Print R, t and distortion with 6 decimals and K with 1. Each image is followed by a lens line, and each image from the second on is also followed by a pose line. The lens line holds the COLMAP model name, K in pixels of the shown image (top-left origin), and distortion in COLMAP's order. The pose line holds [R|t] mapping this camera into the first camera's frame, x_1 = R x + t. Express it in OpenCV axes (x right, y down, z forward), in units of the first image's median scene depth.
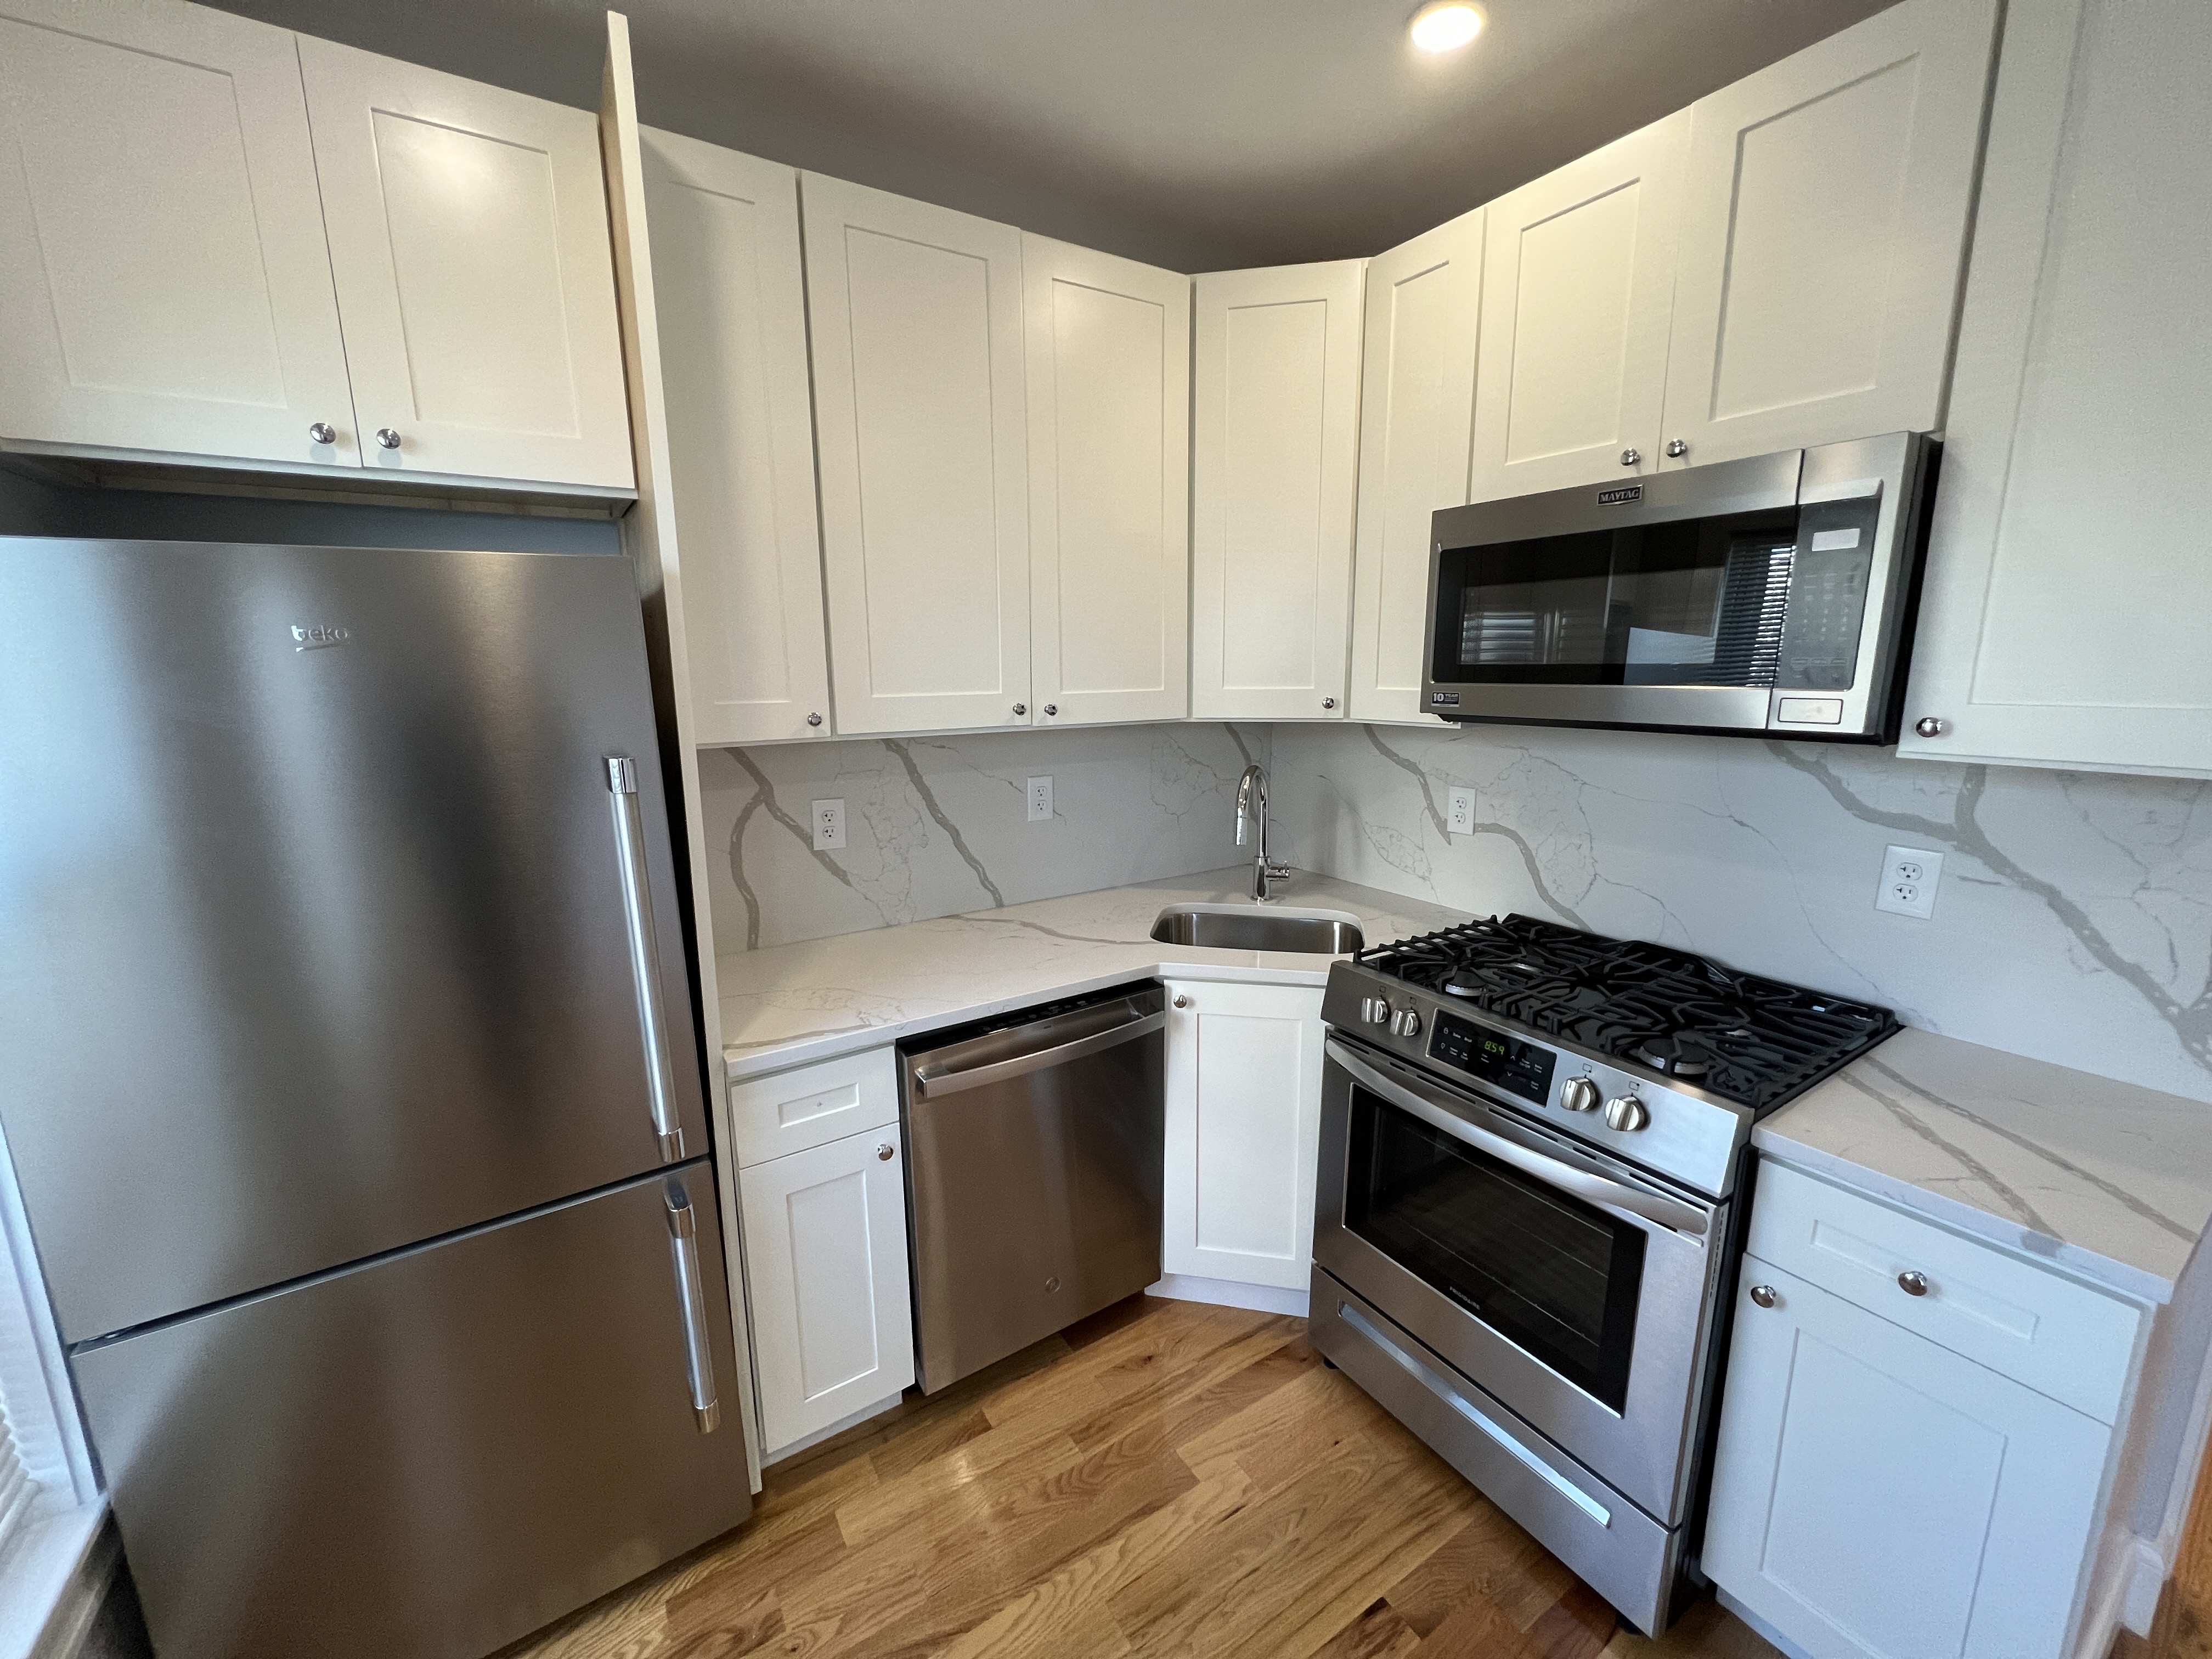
lens RADIAL K [[884.4, 0, 1101.7], [0, 884.4, 827.3], [0, 0, 1]] dist [-0.002696, 0.000639]
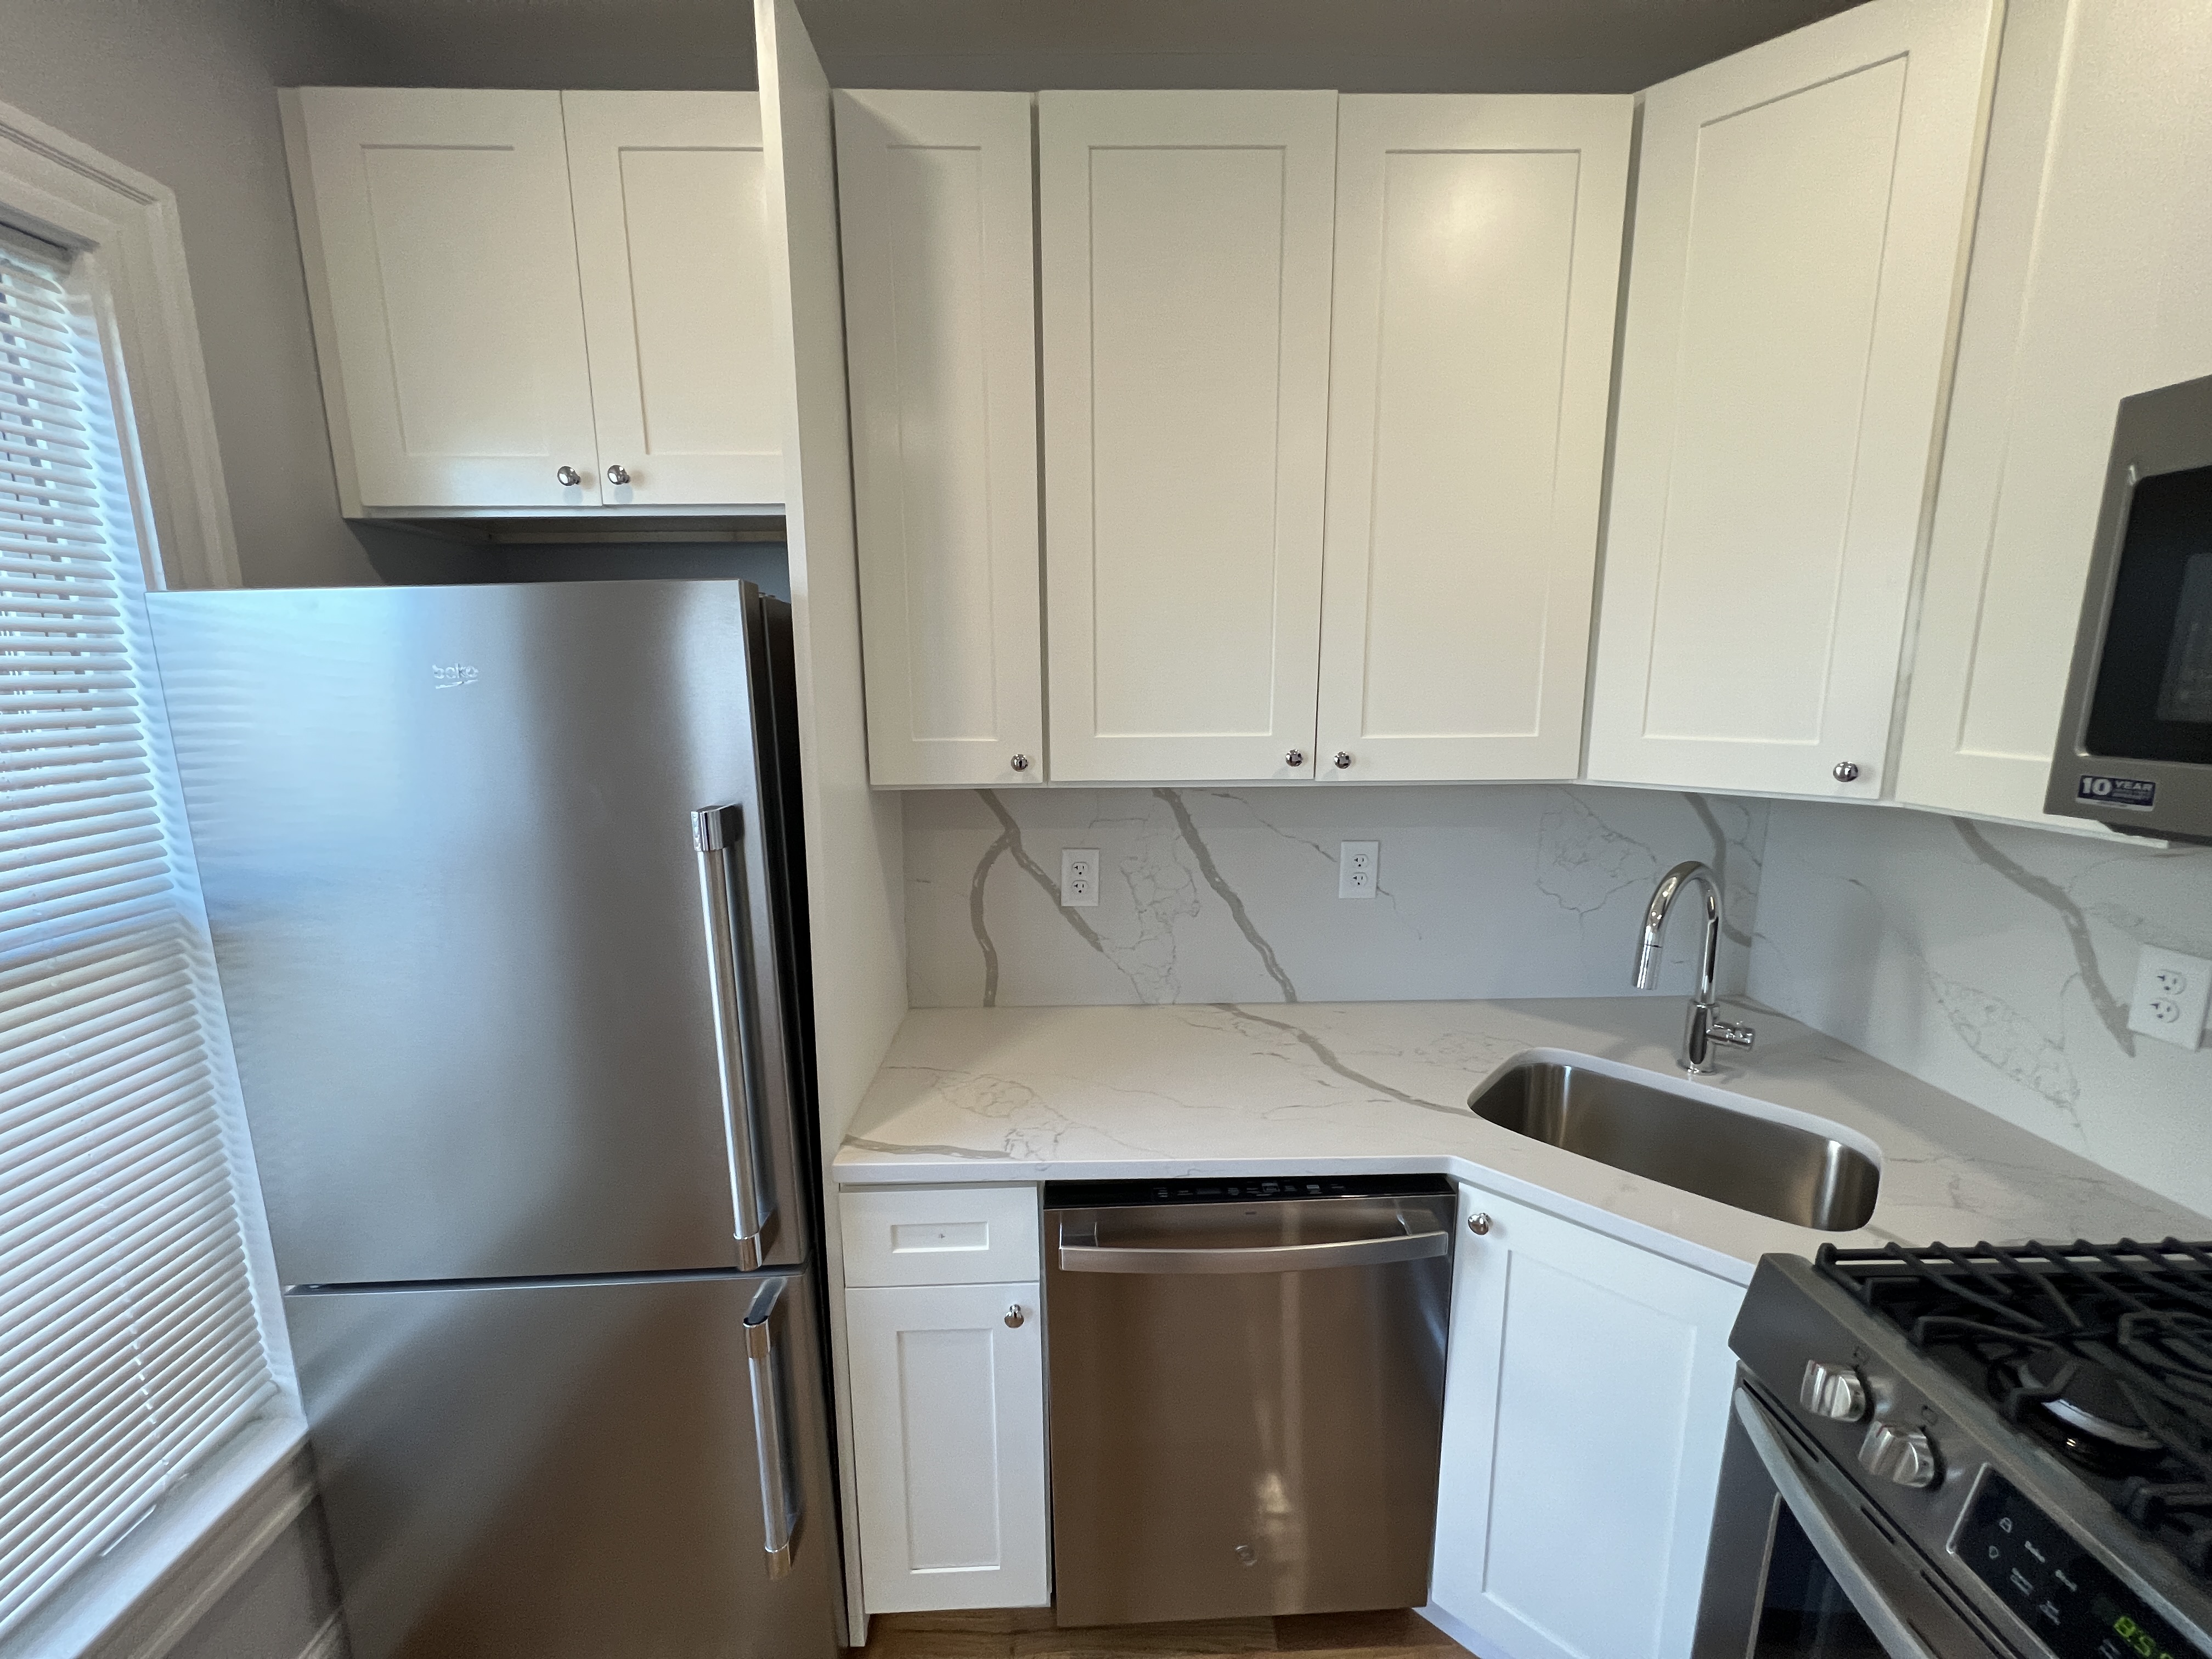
lens RADIAL K [[884.4, 0, 1103.6], [0, 884.4, 825.7], [0, 0, 1]] dist [-0.002696, 0.000639]
pose [[0.854420, 0.092606, -0.511264, 0.167188], [-0.098366, 0.995024, 0.015841, -0.080116], [0.510187, 0.036756, 0.859278, 0.312827]]
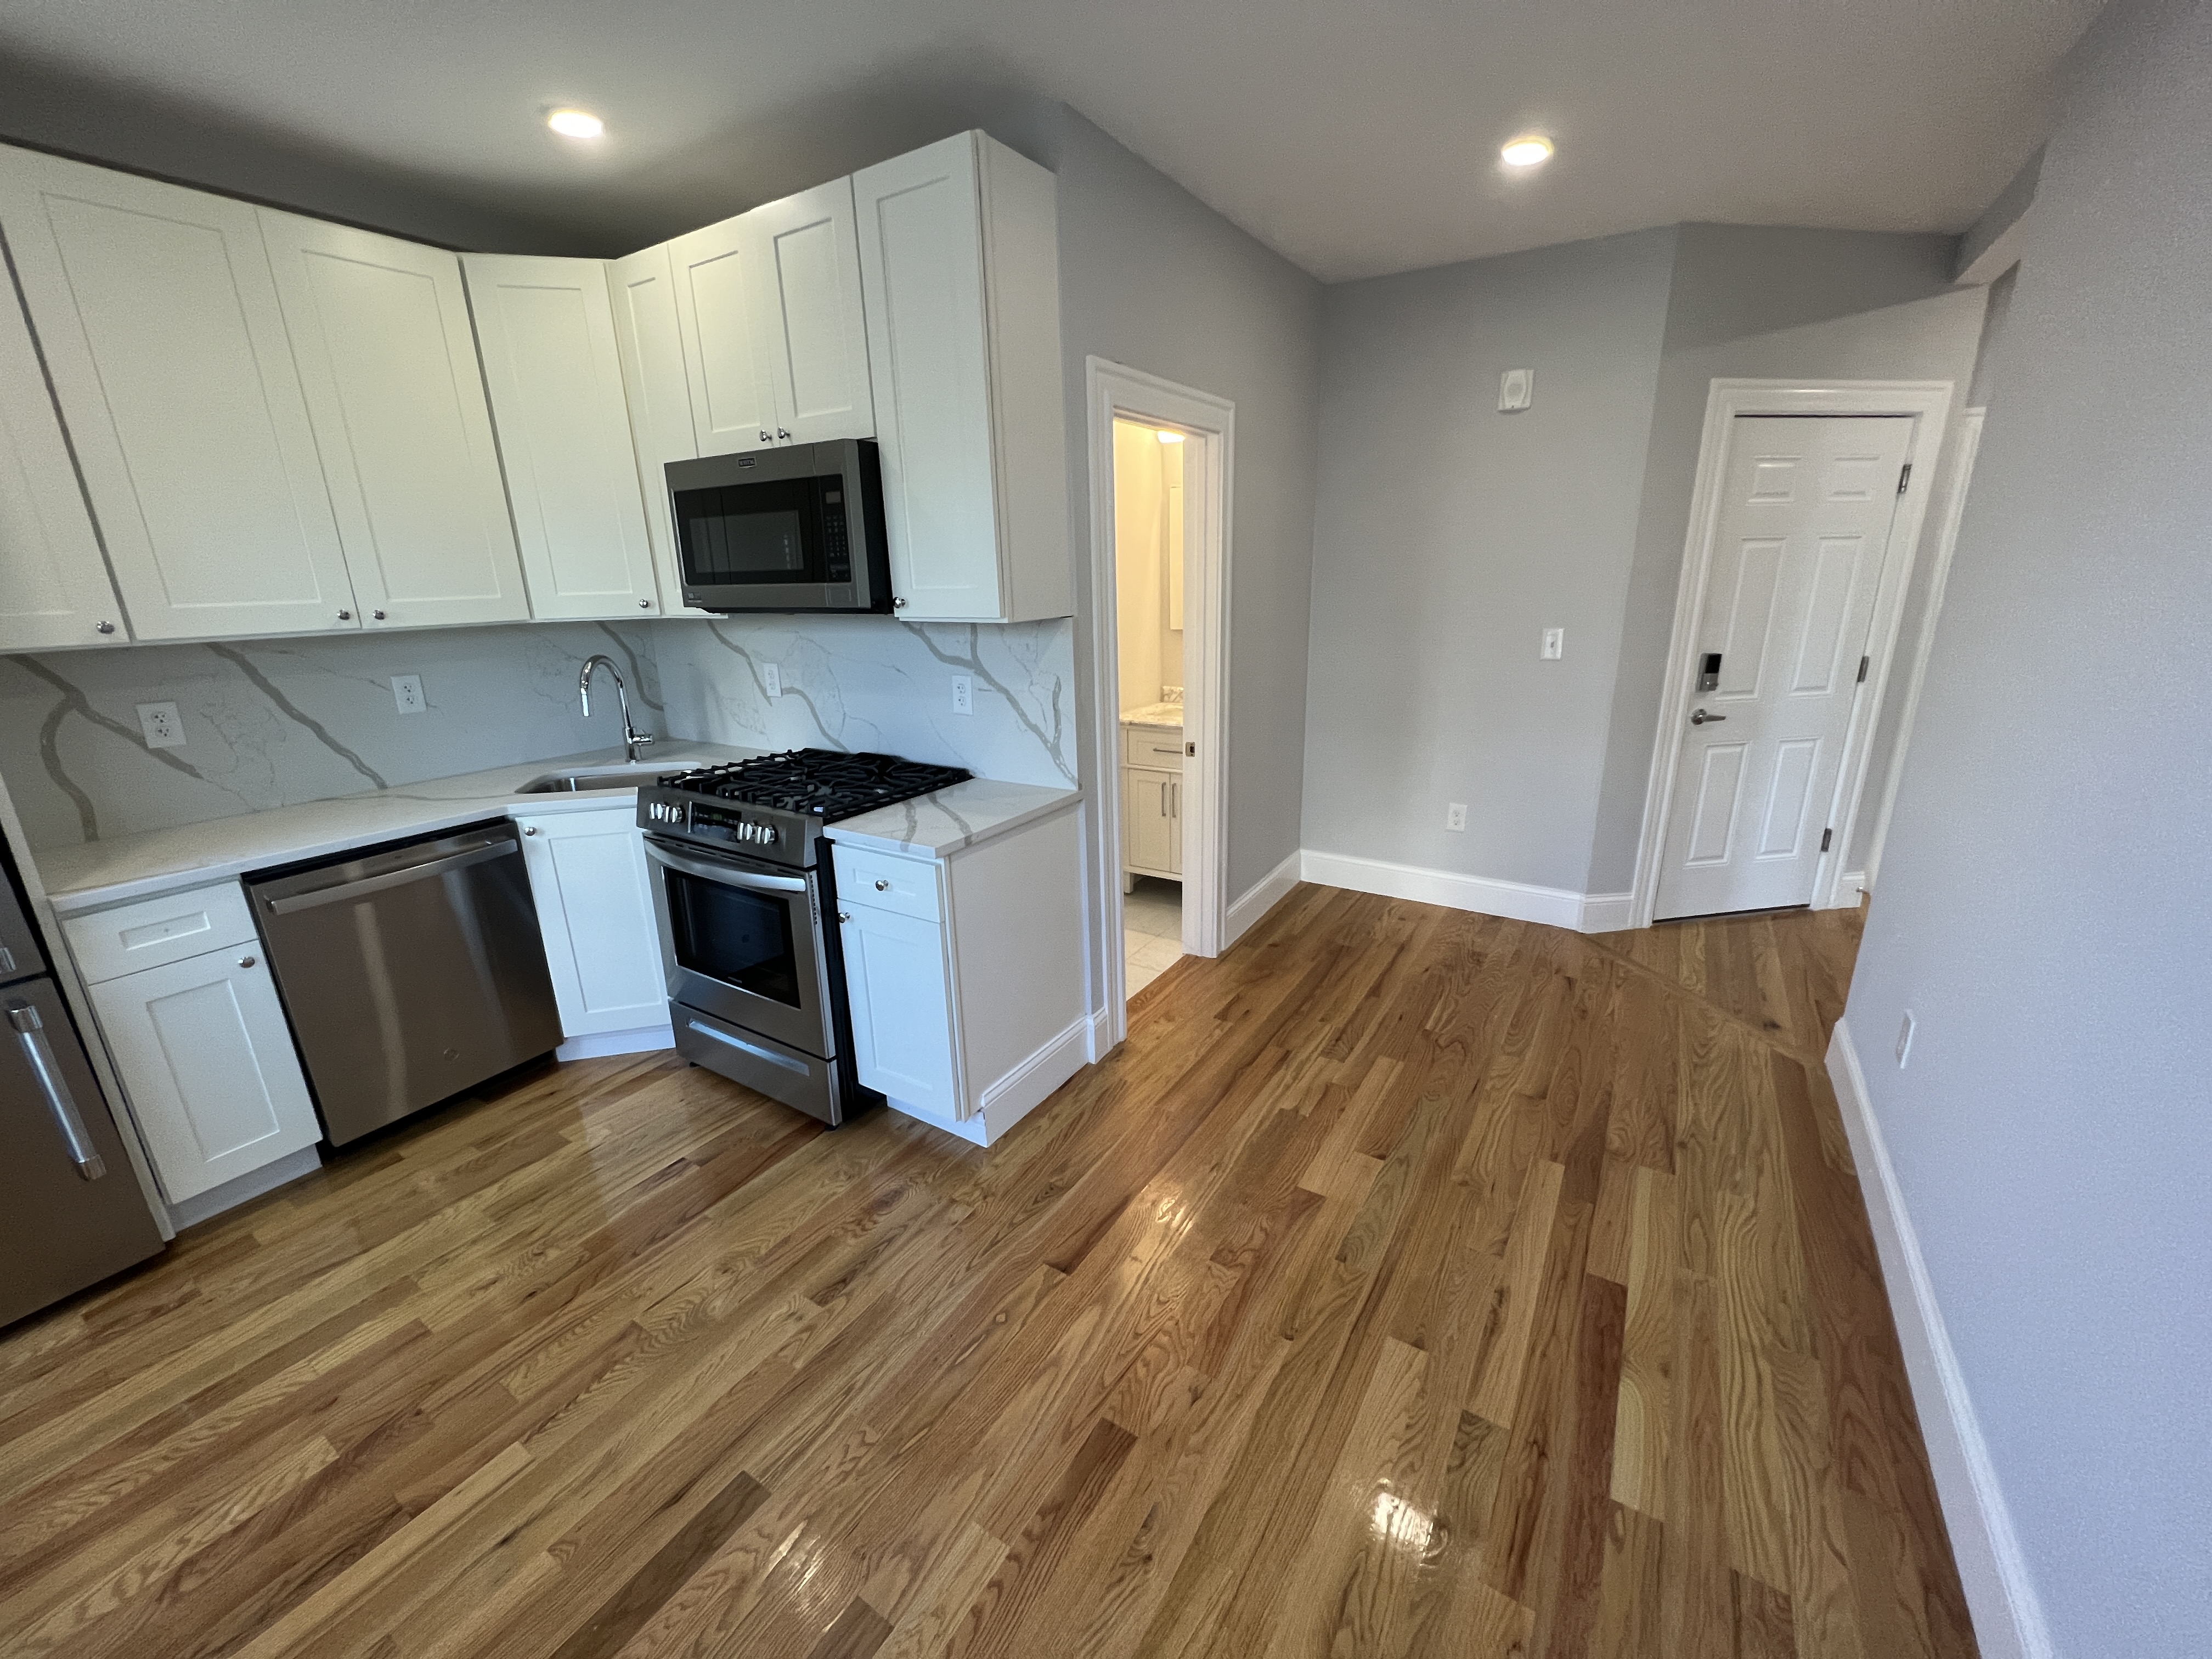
lens RADIAL K [[884.4, 0, 1107.5], [0, 884.4, 830.3], [0, 0, 1]] dist [-0.002696, 0.000639]
pose [[0.905452, -0.130813, 0.403789, 0.362630], [0.091943, 0.989184, 0.114286, 0.129791], [-0.414372, -0.066355, 0.907686, -0.620485]]
